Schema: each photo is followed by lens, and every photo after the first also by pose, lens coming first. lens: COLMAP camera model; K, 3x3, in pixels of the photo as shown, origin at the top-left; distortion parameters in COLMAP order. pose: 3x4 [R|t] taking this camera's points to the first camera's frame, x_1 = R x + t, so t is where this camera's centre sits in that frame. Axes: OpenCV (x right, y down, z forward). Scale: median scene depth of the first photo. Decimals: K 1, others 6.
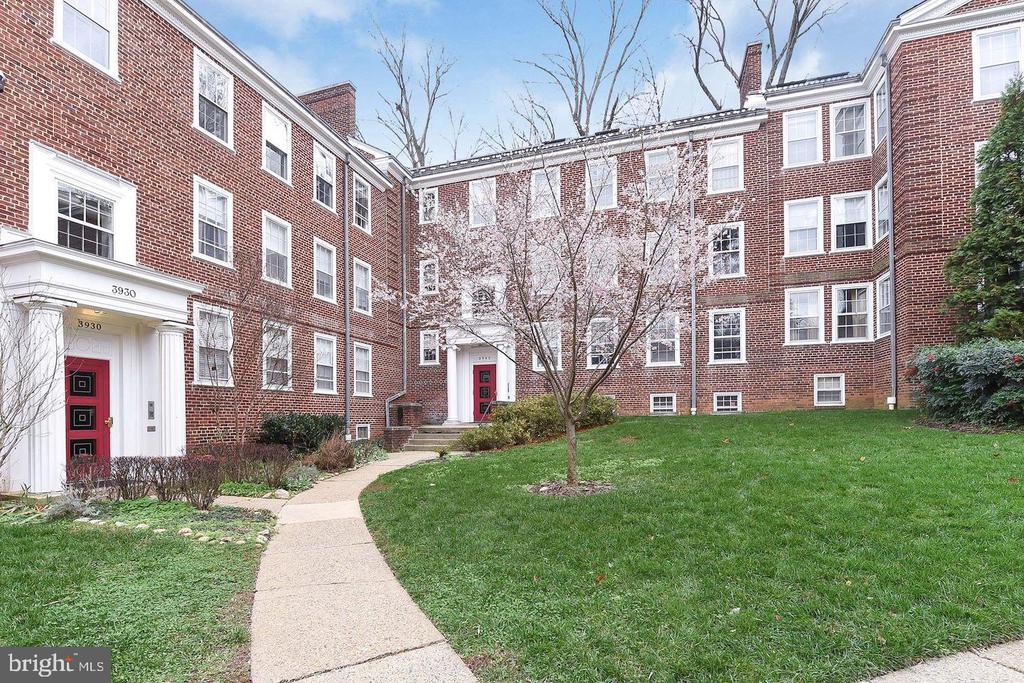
lens RADIAL K [[429.7, 0, 514.5], [0, 429.7, 412.2], [0, 0, 1]] dist [-0.008789, -0.002126]
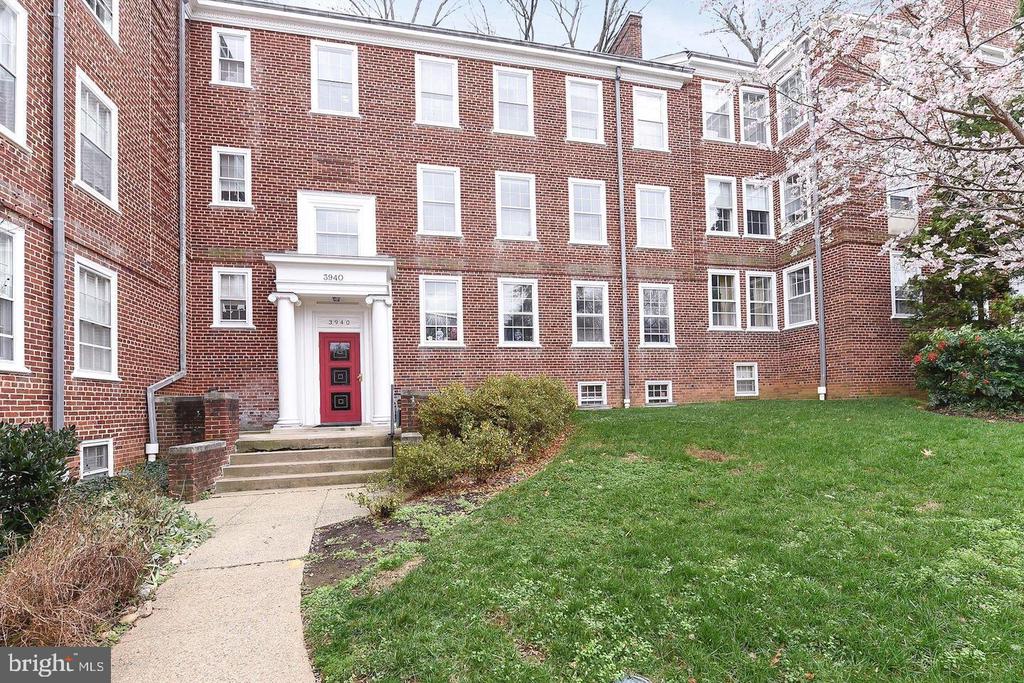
lens RADIAL K [[429.7, 0, 500.2], [0, 429.7, 395.4], [0, 0, 1]] dist [-0.008789, -0.002126]
pose [[0.877664, -0.002713, 0.479268, -0.192267], [0.011769, 0.999804, -0.015894, -0.006906], [-0.479132, 0.019590, 0.877524, 0.395829]]
